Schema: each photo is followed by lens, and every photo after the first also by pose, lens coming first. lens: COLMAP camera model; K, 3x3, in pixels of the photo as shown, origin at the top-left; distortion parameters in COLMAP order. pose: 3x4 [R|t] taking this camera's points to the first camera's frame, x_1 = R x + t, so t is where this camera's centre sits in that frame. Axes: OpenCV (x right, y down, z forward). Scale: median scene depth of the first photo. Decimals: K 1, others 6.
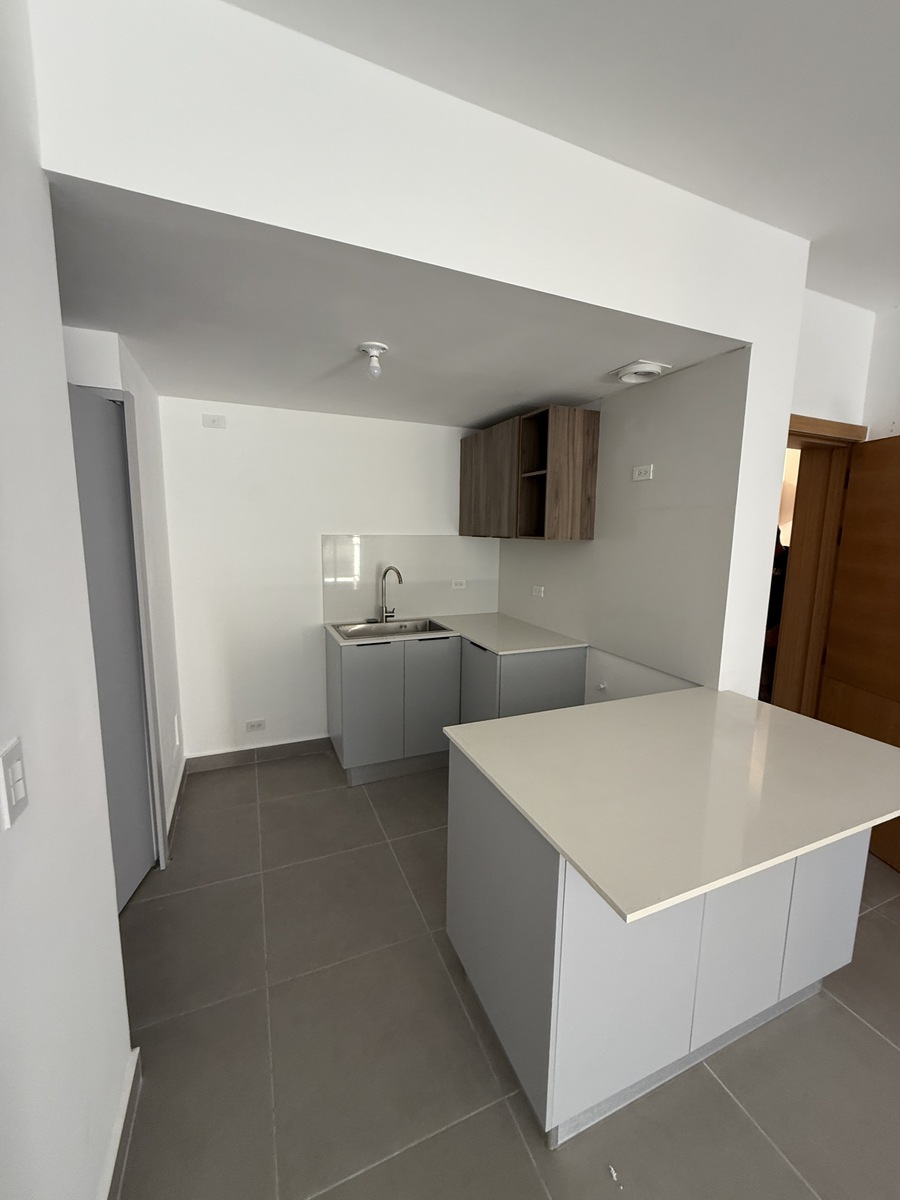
lens RADIAL K [[475.6, 0, 451.6], [0, 475.6, 595.7], [0, 0, 1]] dist [0.000093, 0.000169]
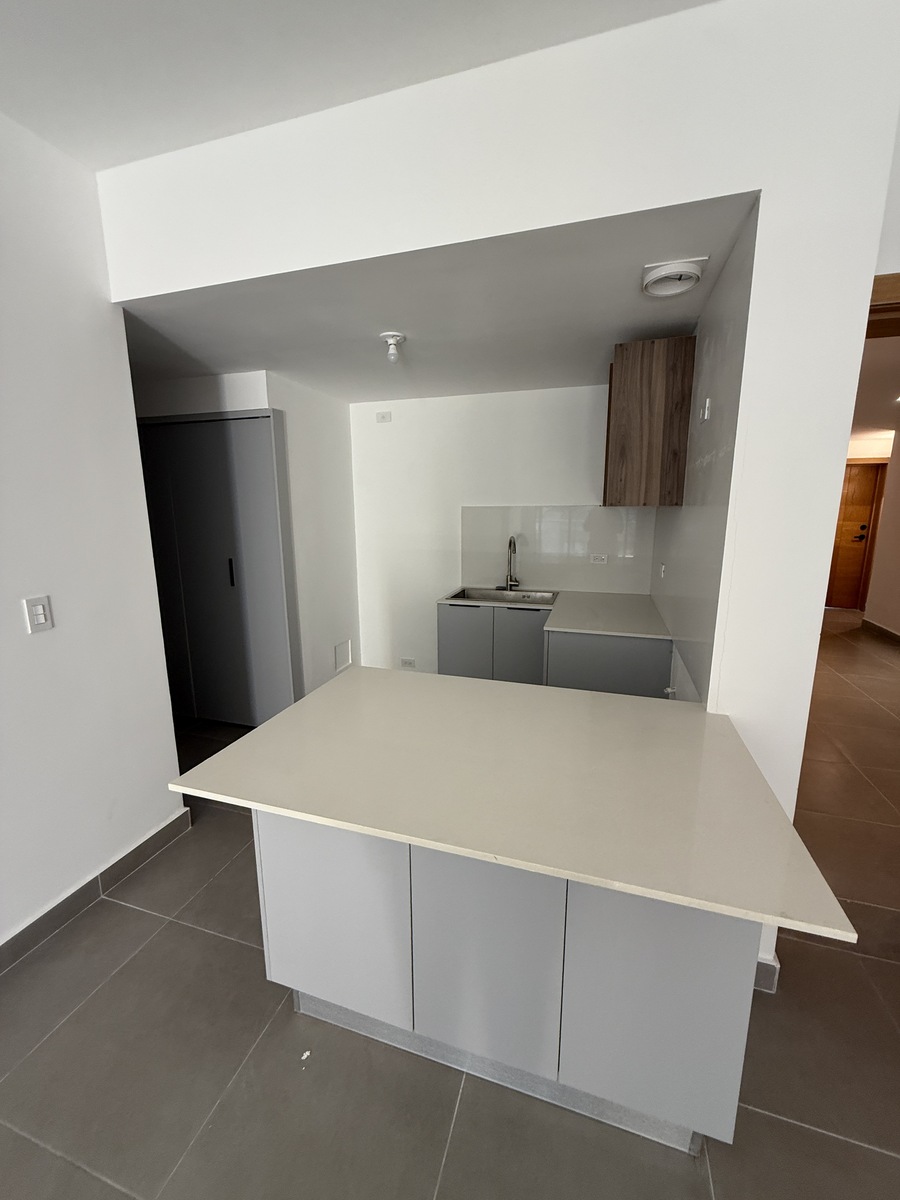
lens RADIAL K [[475.6, 0, 451.6], [0, 475.6, 595.7], [0, 0, 1]] dist [0.000093, 0.000169]
pose [[0.759087, 0.104070, -0.642617, 0.544004], [-0.075221, 0.994549, 0.072209, 0.002176], [0.646629, -0.006475, 0.762778, 0.159715]]
